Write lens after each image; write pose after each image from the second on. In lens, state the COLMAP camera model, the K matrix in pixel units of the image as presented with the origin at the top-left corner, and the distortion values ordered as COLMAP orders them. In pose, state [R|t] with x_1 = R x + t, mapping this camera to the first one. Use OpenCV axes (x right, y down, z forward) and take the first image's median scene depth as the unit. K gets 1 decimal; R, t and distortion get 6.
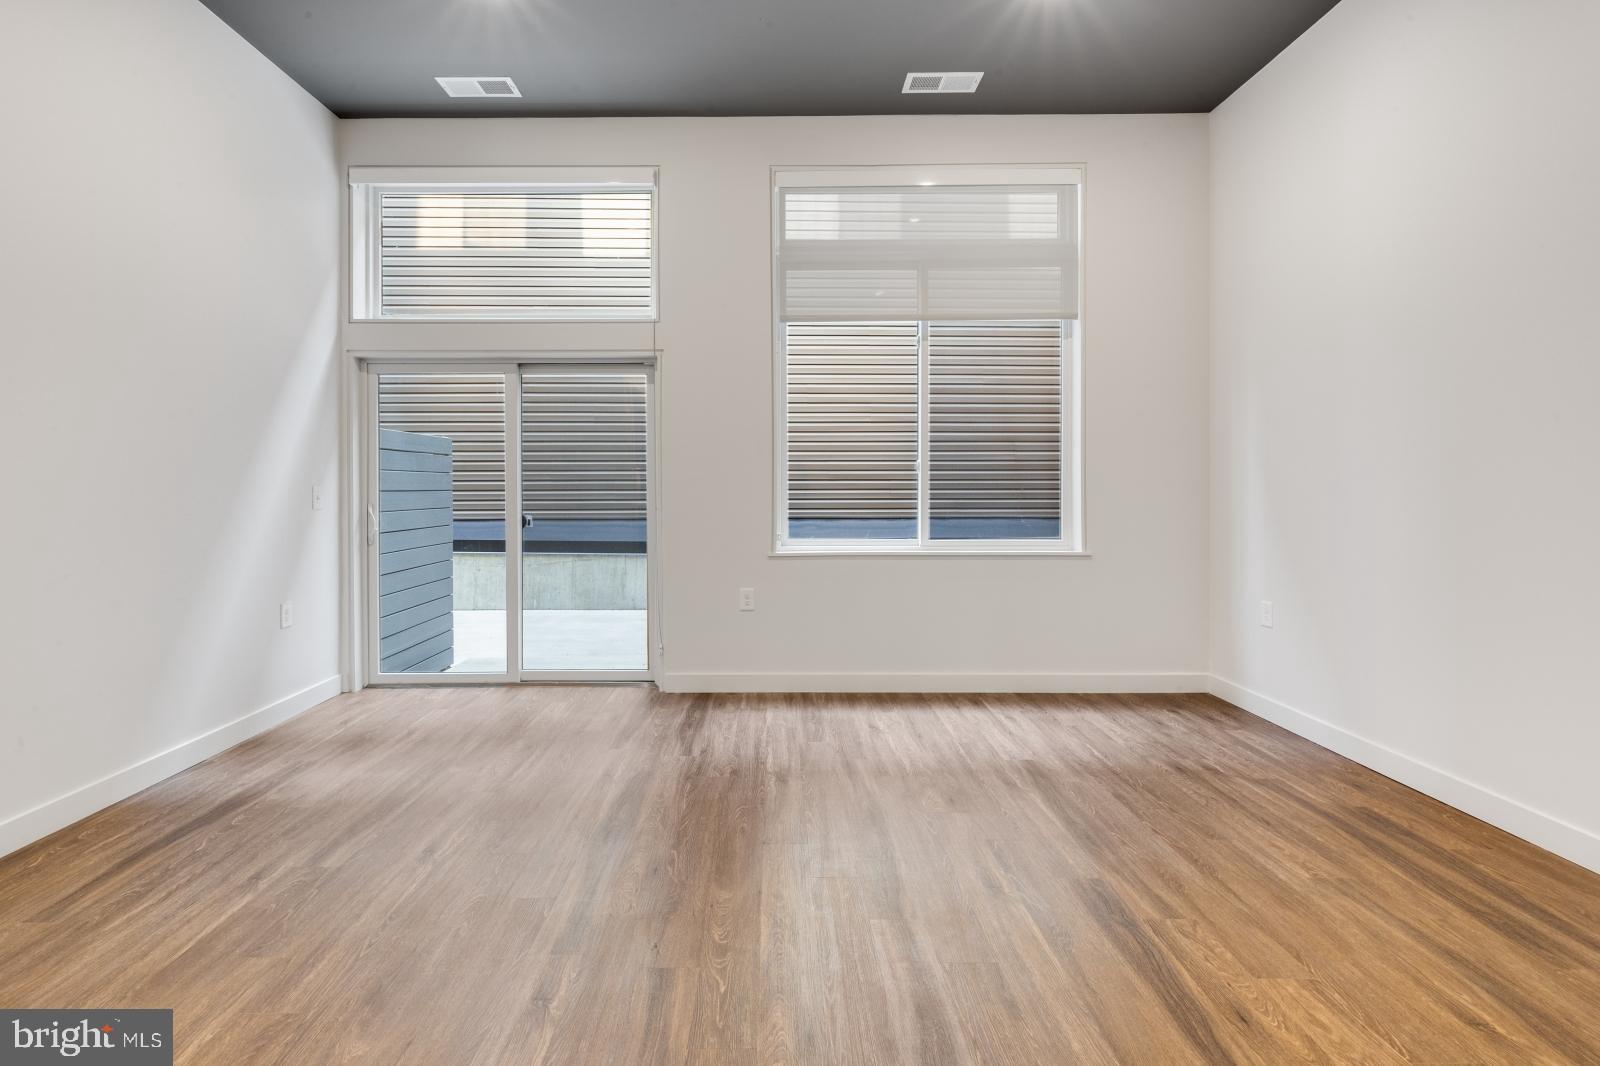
lens RADIAL K [[744.3, 0, 773.3], [0, 744.3, 493.3], [0, 0, 1]] dist [0.006310, -0.002128]
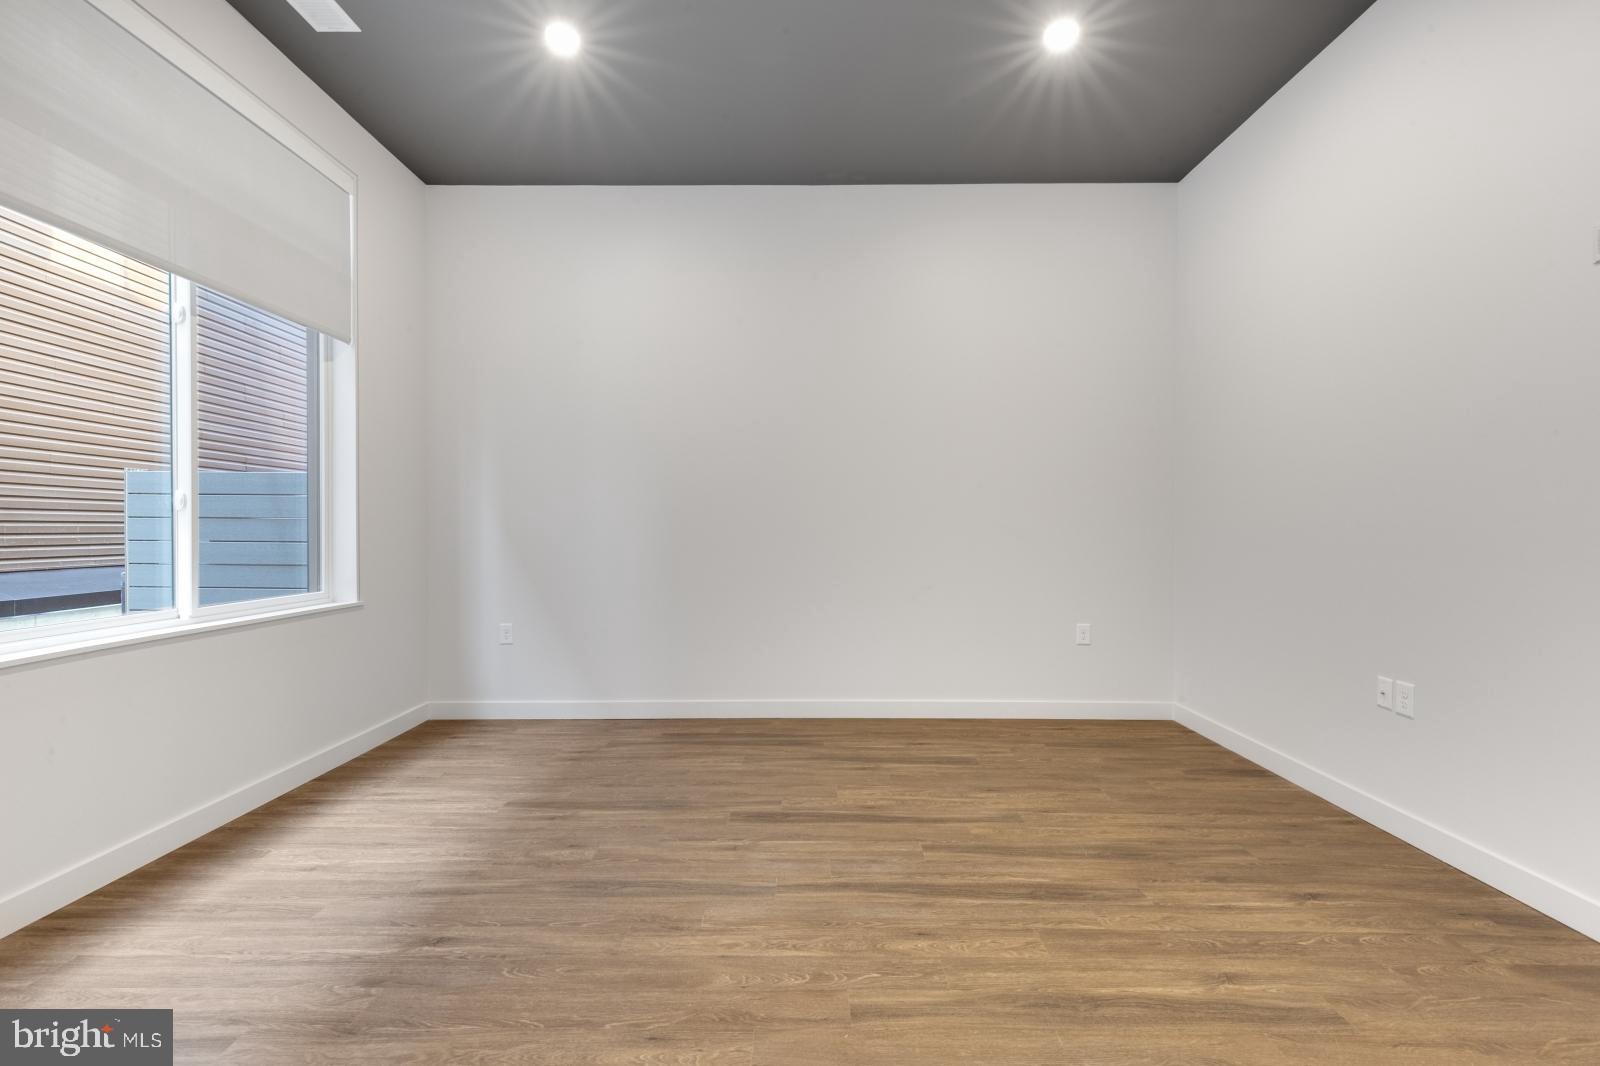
lens RADIAL K [[708.0, 0, 784.9], [0, 708.0, 538.3], [0, 0, 1]] dist [0.002380, -0.000581]
pose [[0.027596, -0.011986, 0.999547, -0.468678], [0.008176, 0.999897, 0.011765, -0.010288], [-0.999586, 0.007847, 0.027691, 0.446241]]
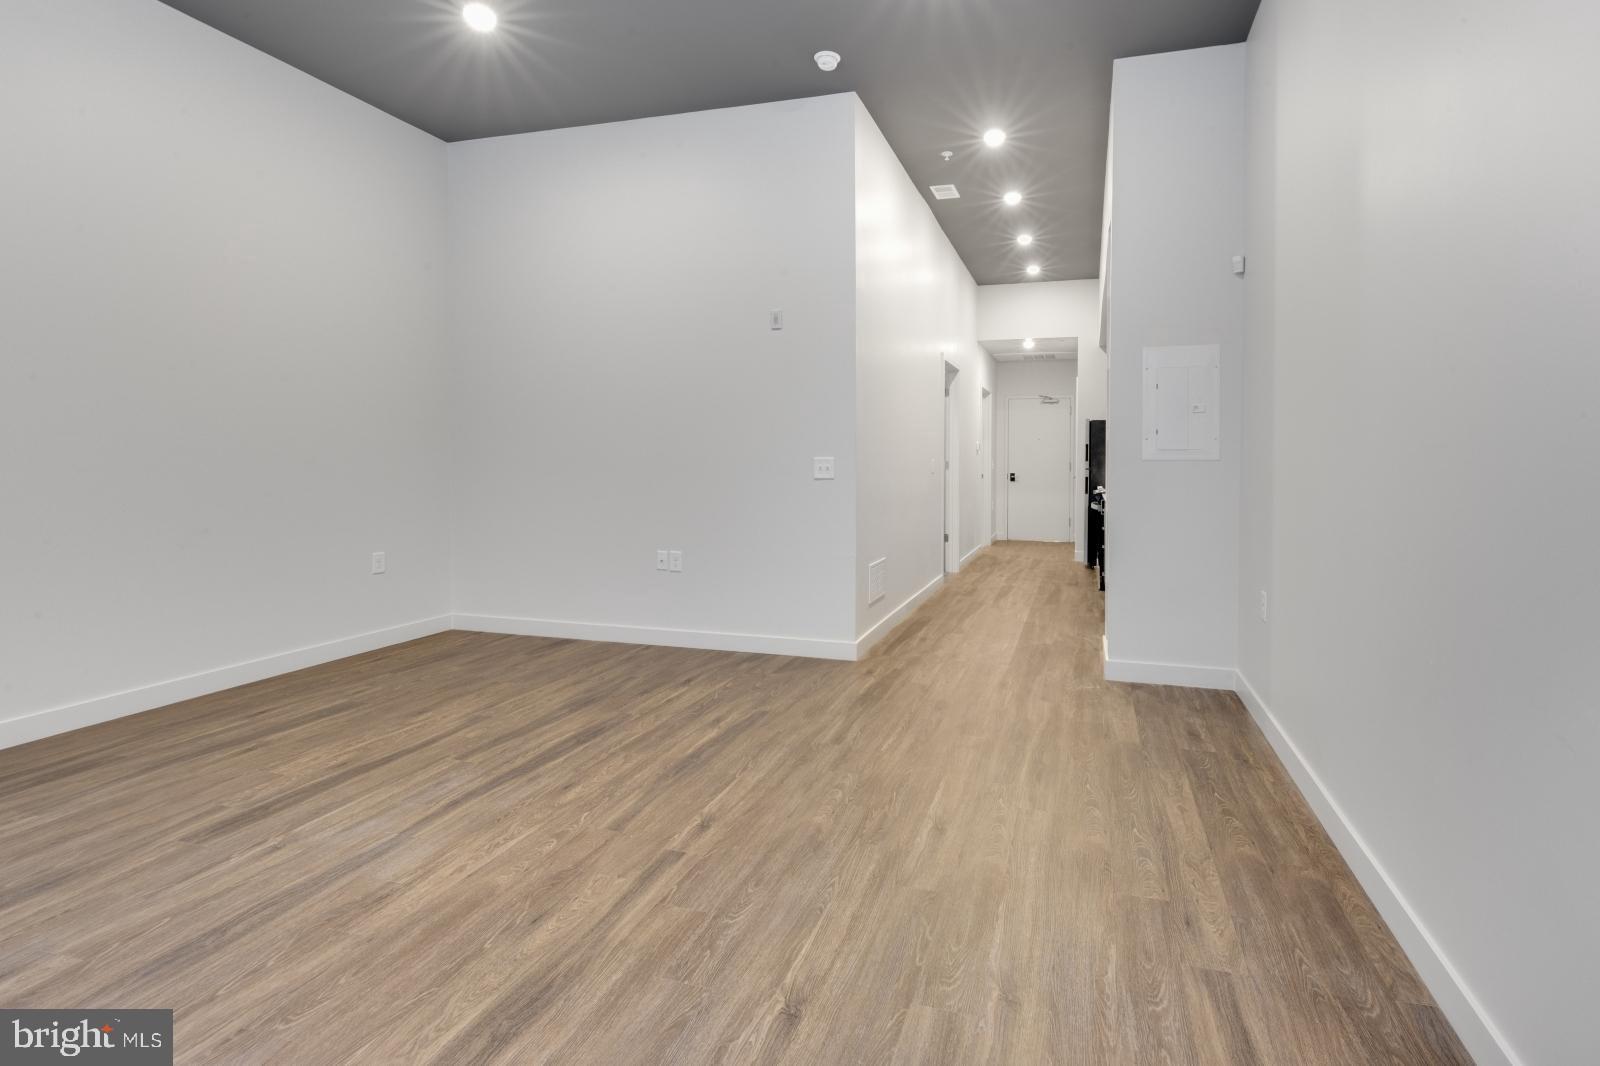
lens RADIAL K [[802.1, 0, 857.0], [0, 802.1, 455.3], [0, 0, 1]] dist [0.007838, -0.002070]
pose [[-0.955690, 0.001366, 0.294371, -0.406469], [0.003230, 0.999978, 0.005846, -0.008195], [-0.294357, 0.006538, -0.955673, 0.928476]]
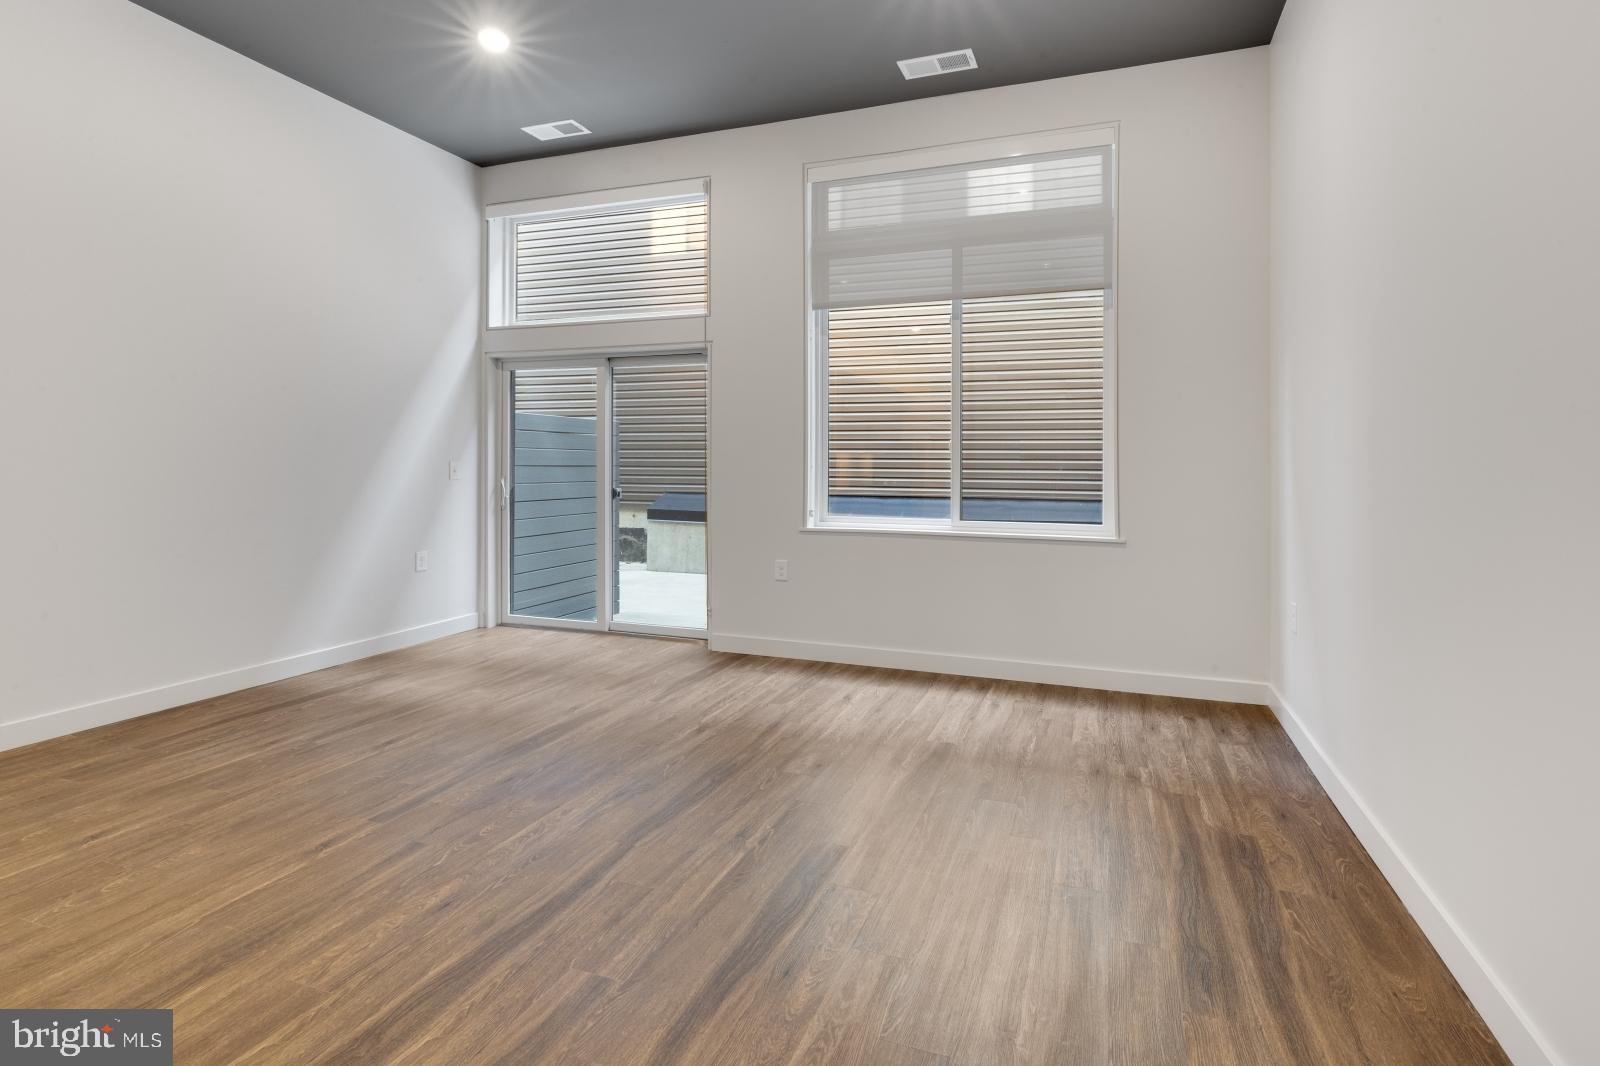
lens RADIAL K [[744.3, 0, 841.9], [0, 744.3, 472.1], [0, 0, 1]] dist [0.006310, -0.002128]
pose [[0.948206, 0.011733, -0.317440, 0.393155], [-0.011129, 0.999931, 0.003714, -0.003948], [0.317462, 0.000011, 0.948271, 0.008188]]
